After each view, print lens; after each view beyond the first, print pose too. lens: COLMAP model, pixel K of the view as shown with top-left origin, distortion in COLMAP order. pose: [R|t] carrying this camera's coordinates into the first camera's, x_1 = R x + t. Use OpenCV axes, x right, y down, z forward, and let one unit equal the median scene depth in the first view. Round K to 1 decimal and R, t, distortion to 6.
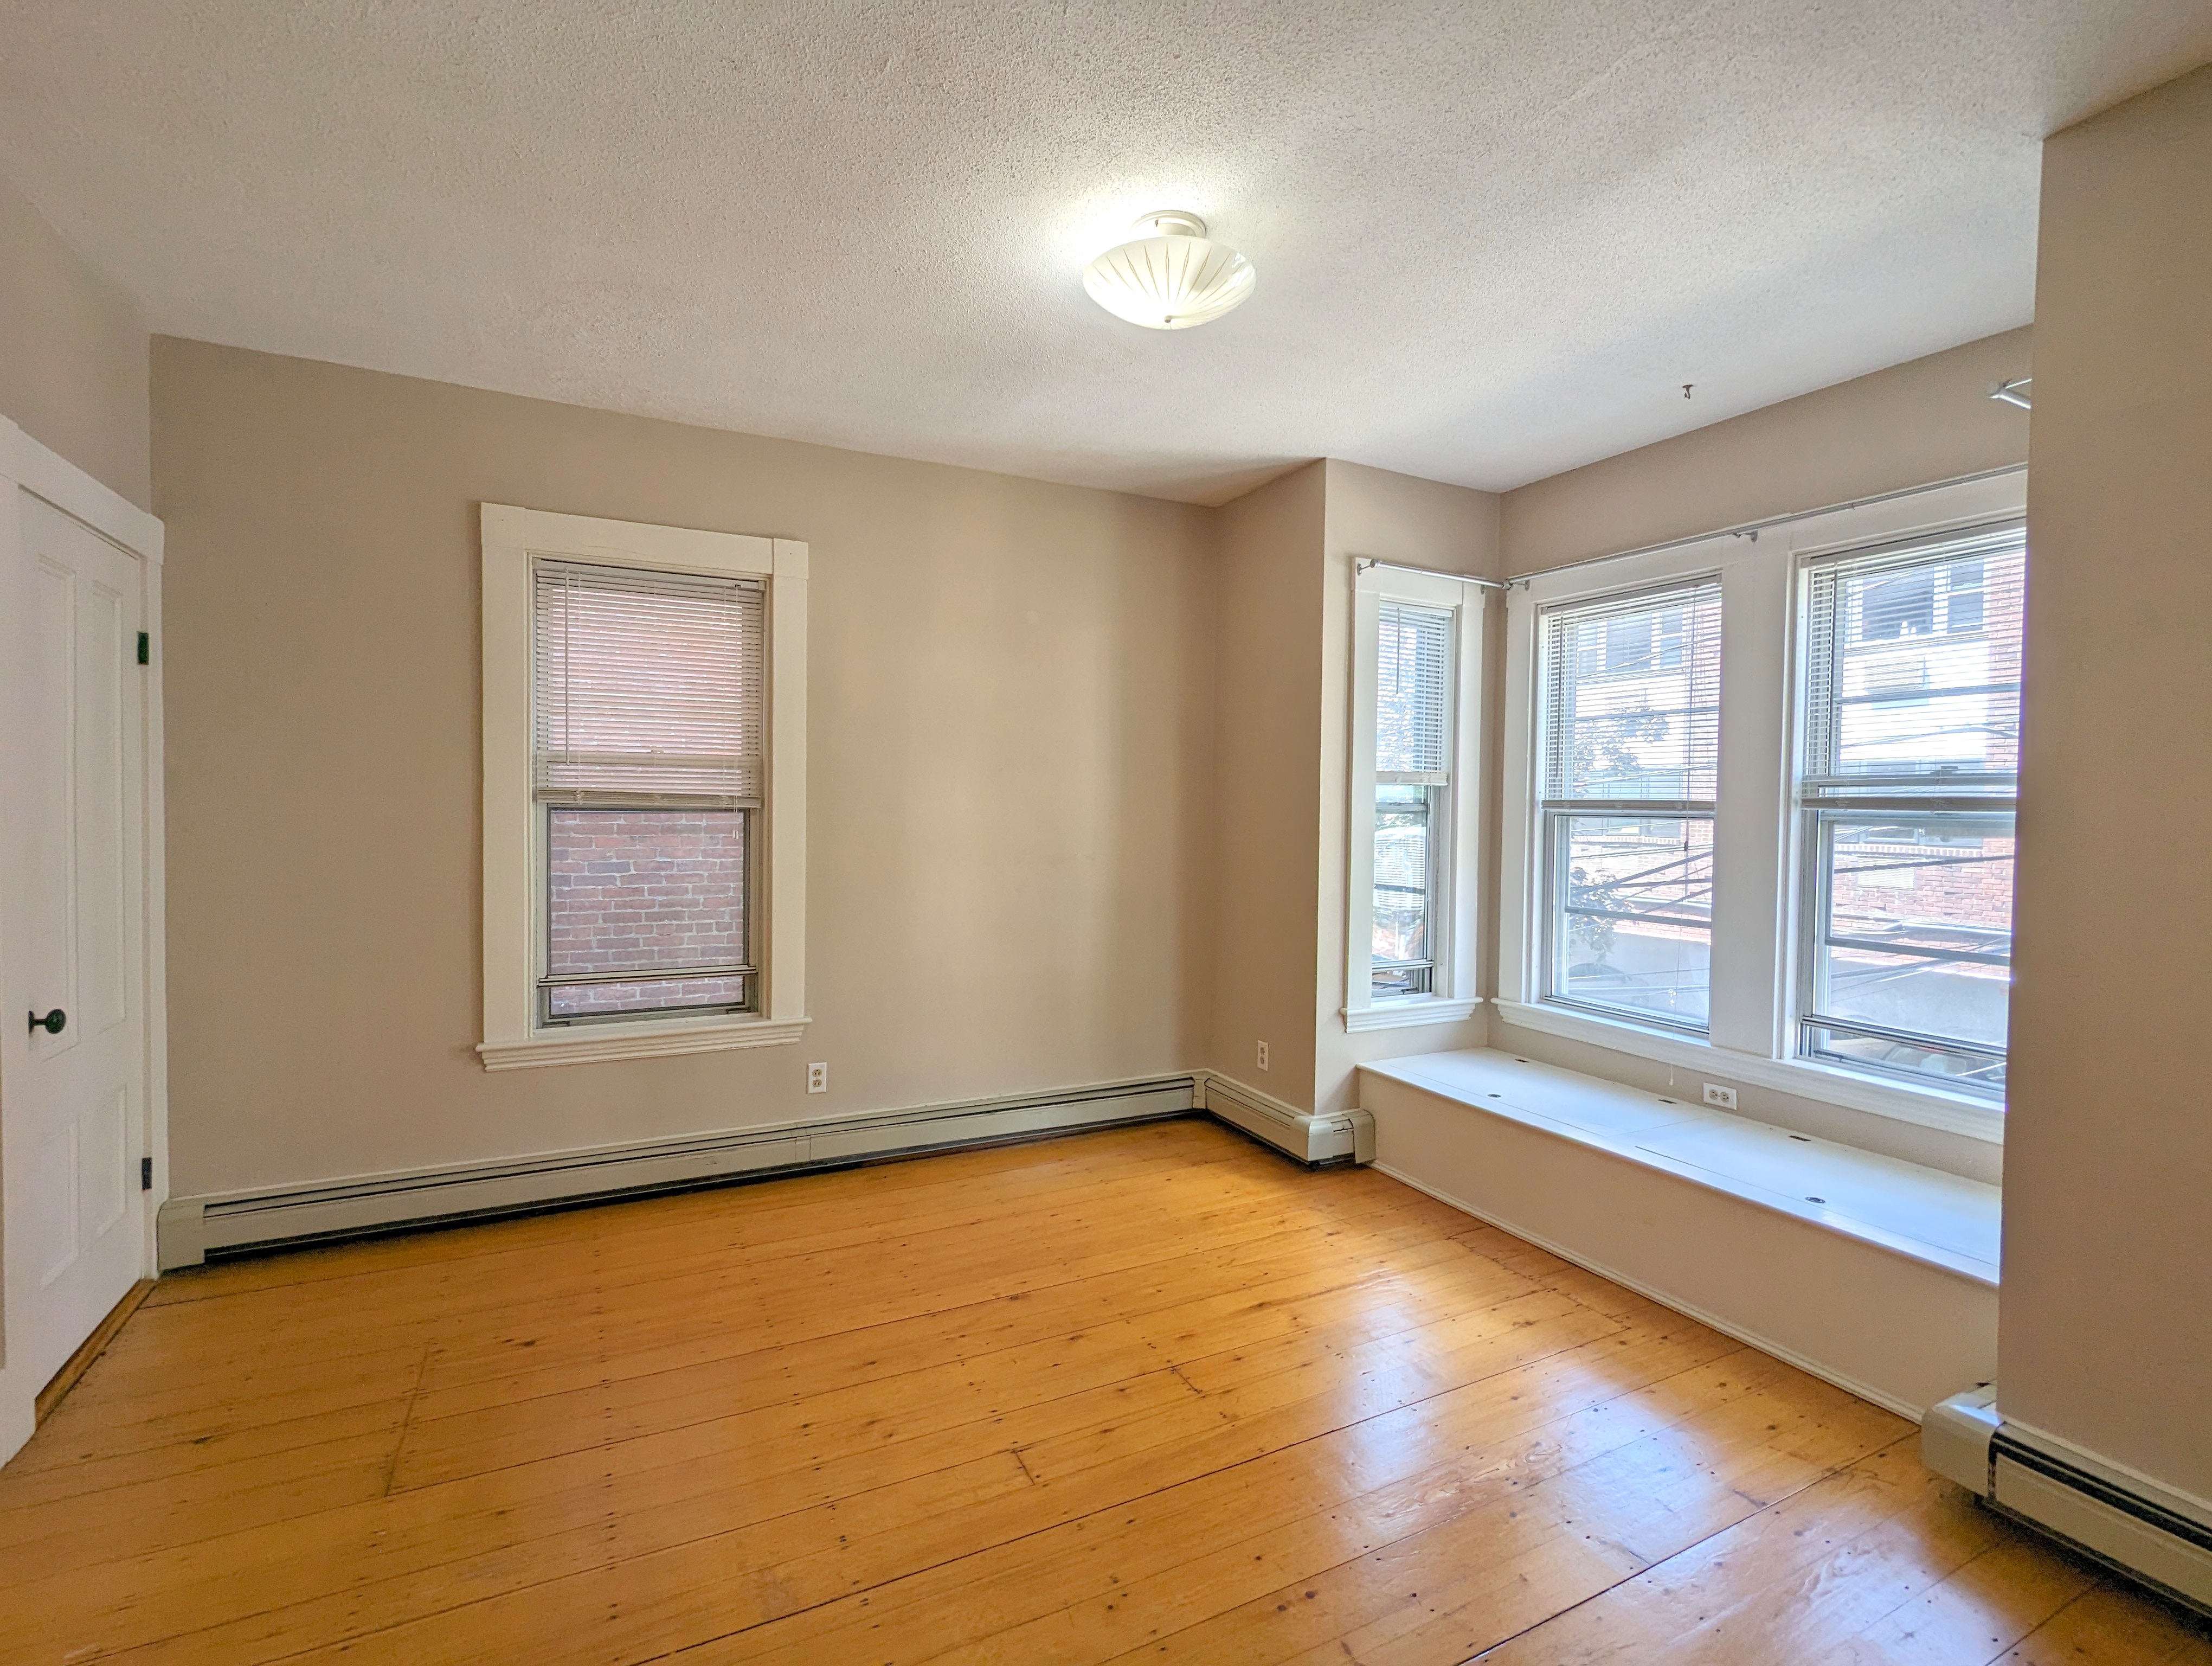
lens RADIAL K [[1057.6, 0, 1096.5], [0, 1057.6, 825.8], [0, 0, 1]] dist [0.000112, 0.000919]
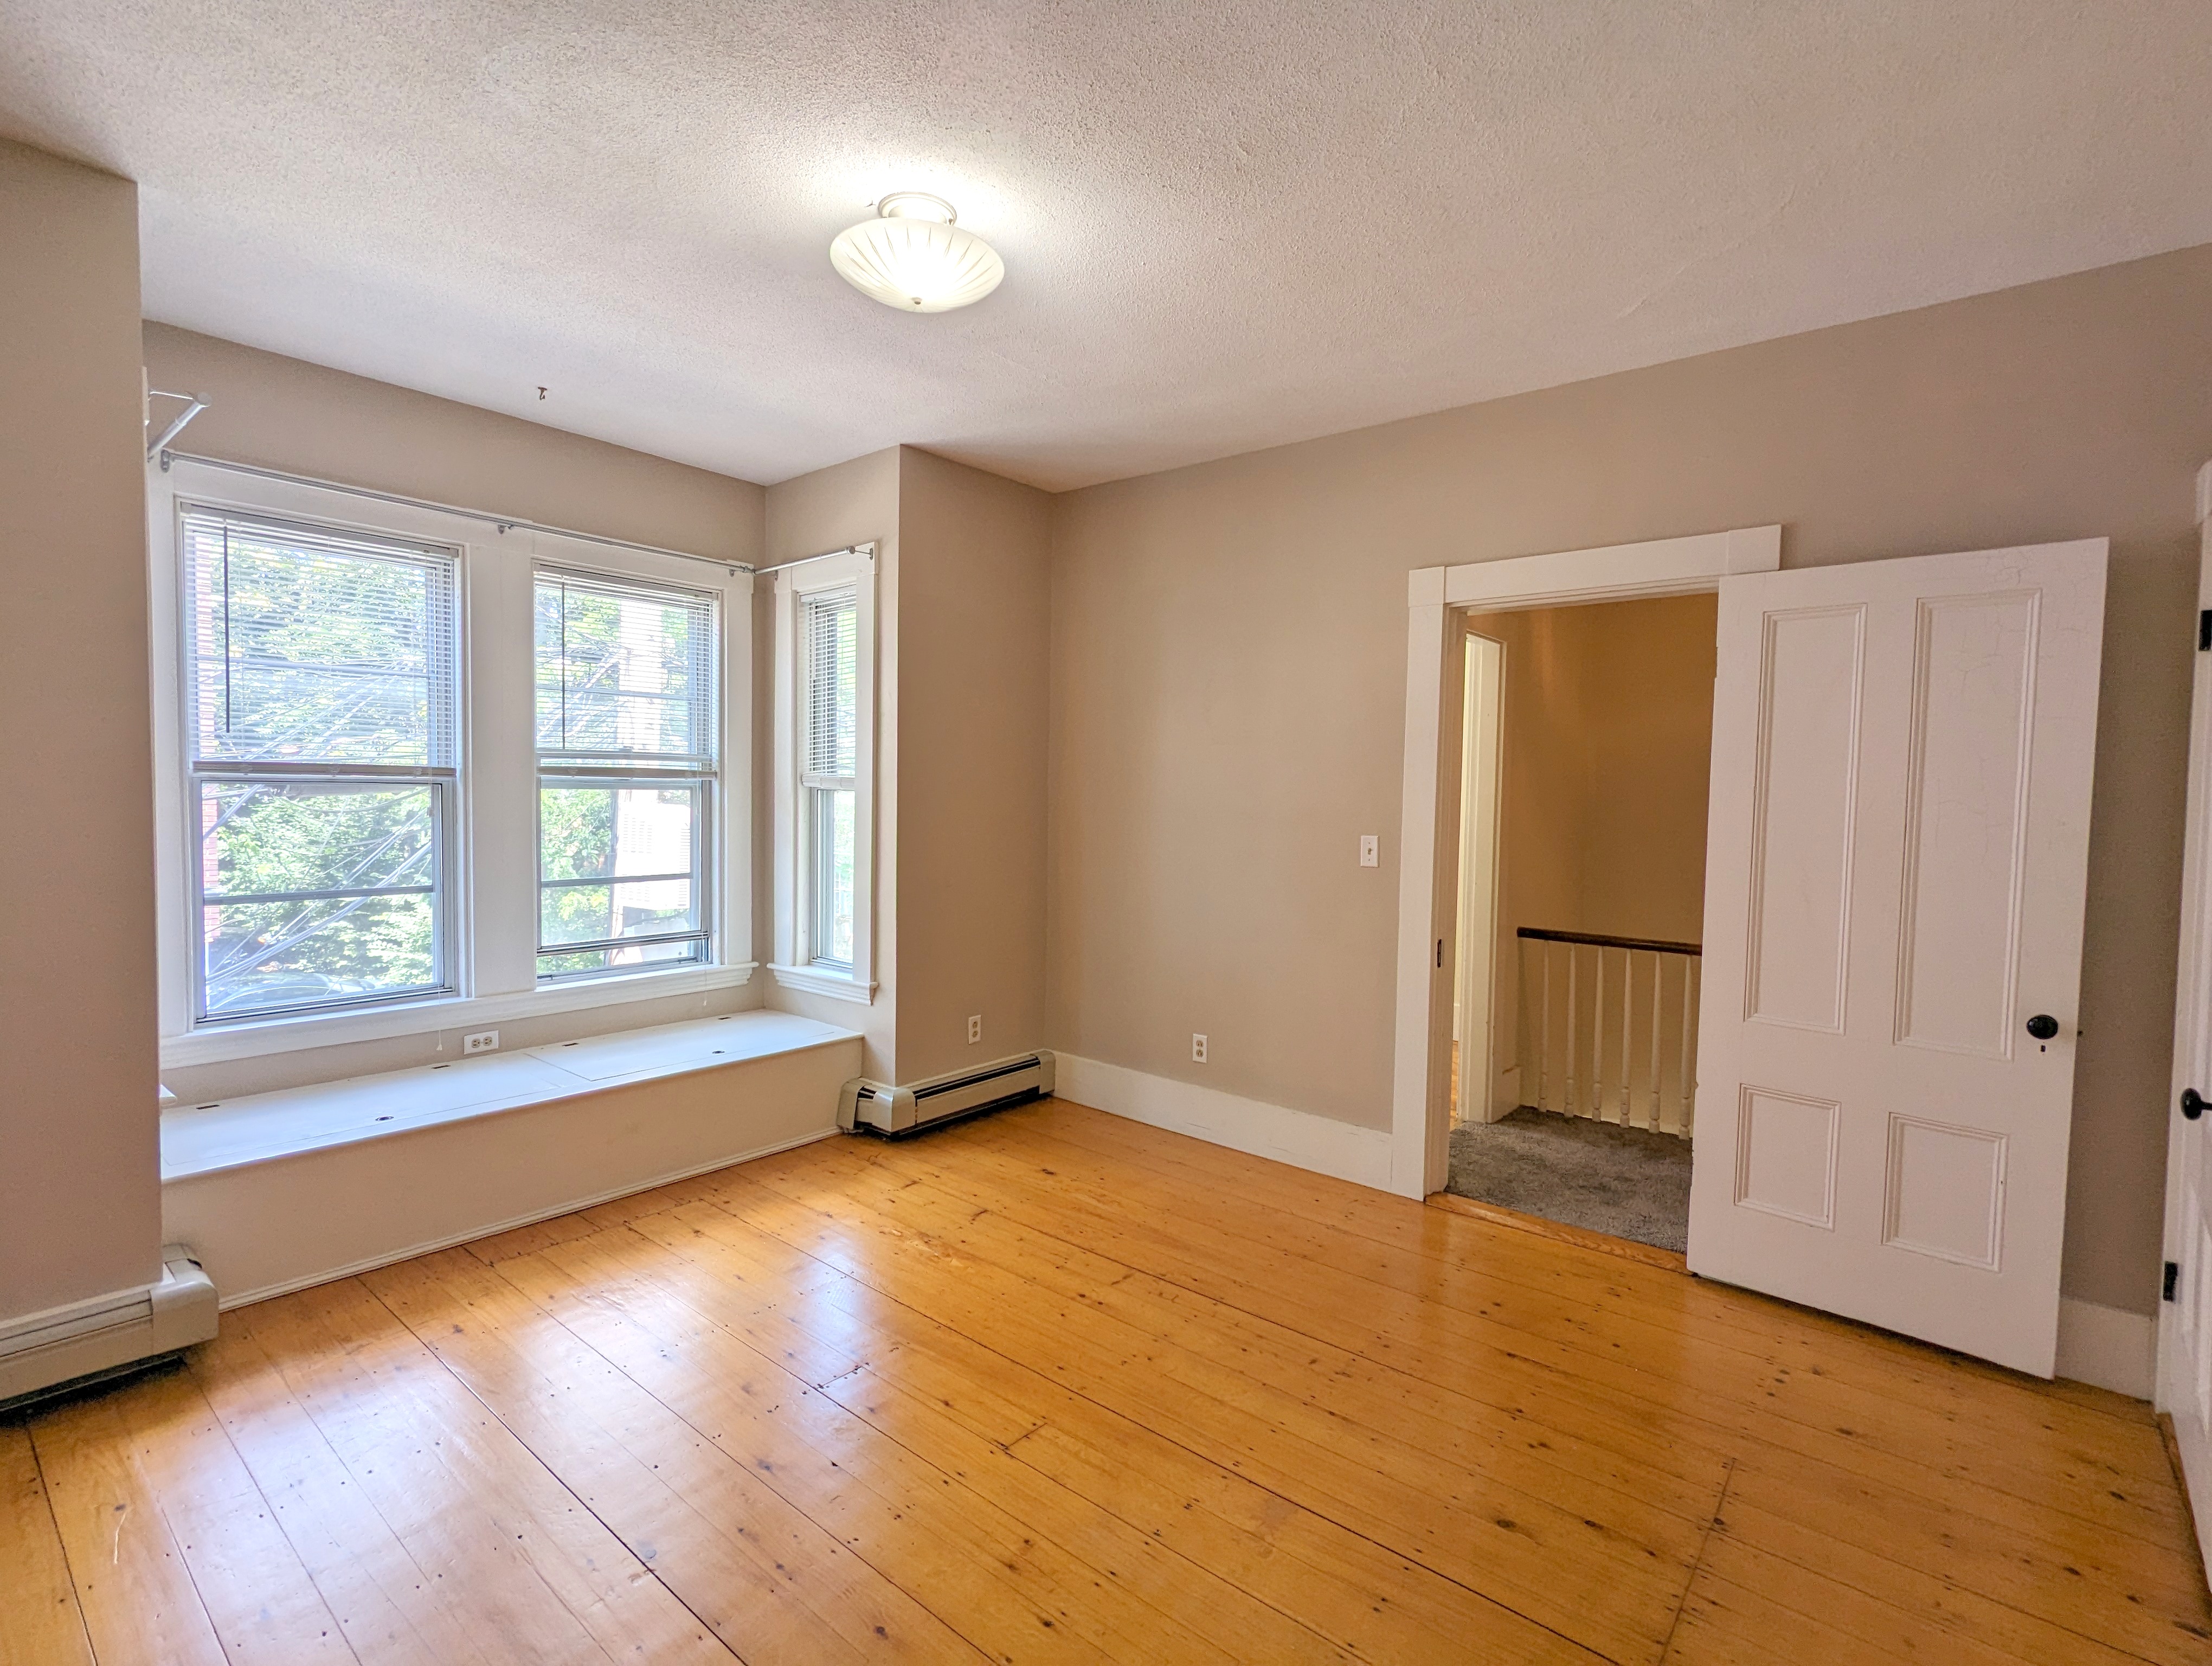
lens RADIAL K [[1057.6, 0, 1104.0], [0, 1057.6, 842.7], [0, 0, 1]] dist [0.000112, 0.000919]
pose [[-0.400370, -0.068941, 0.913757, -0.647207], [-0.001890, 0.997226, 0.074410, -0.029441], [-0.916352, 0.028064, -0.399389, 0.858920]]
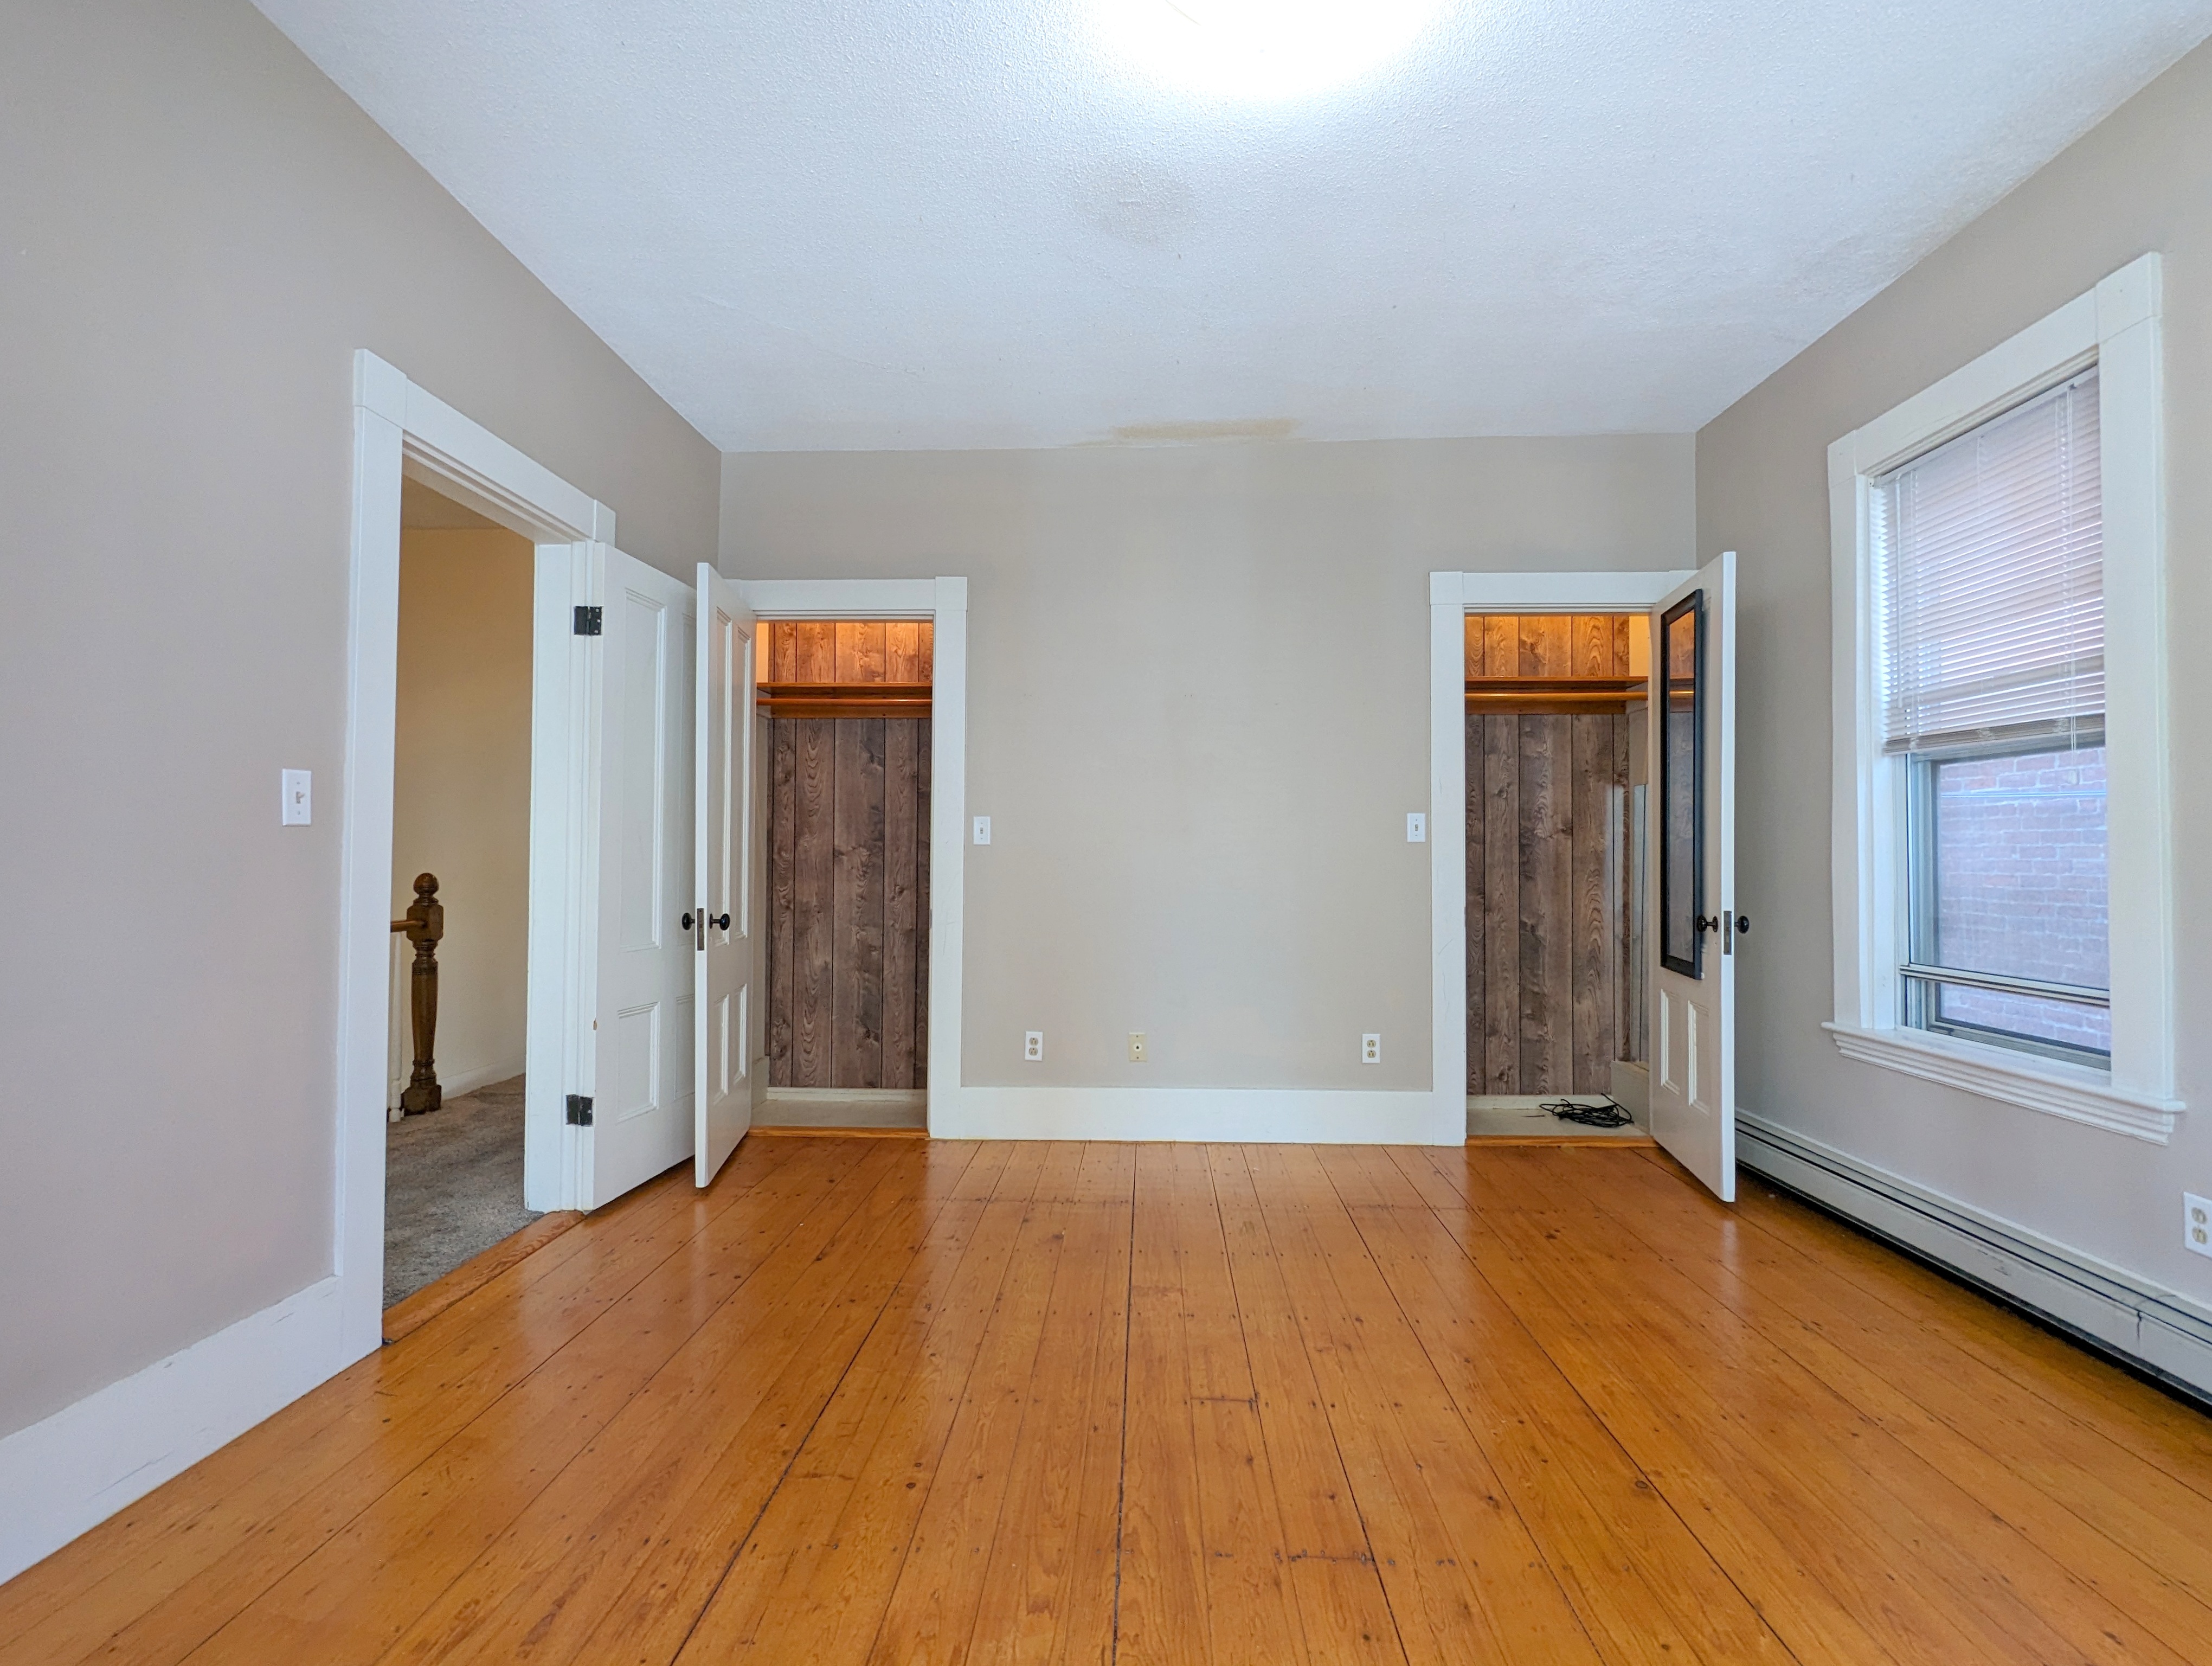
lens RADIAL K [[1057.6, 0, 1110.1], [0, 1057.6, 837.7], [0, 0, 1]] dist [0.000112, 0.000919]
pose [[-0.485434, -0.032029, -0.873686, 0.535183], [-0.029064, 0.999368, -0.020488, 0.081080], [0.873790, 0.015447, -0.486058, 0.885374]]
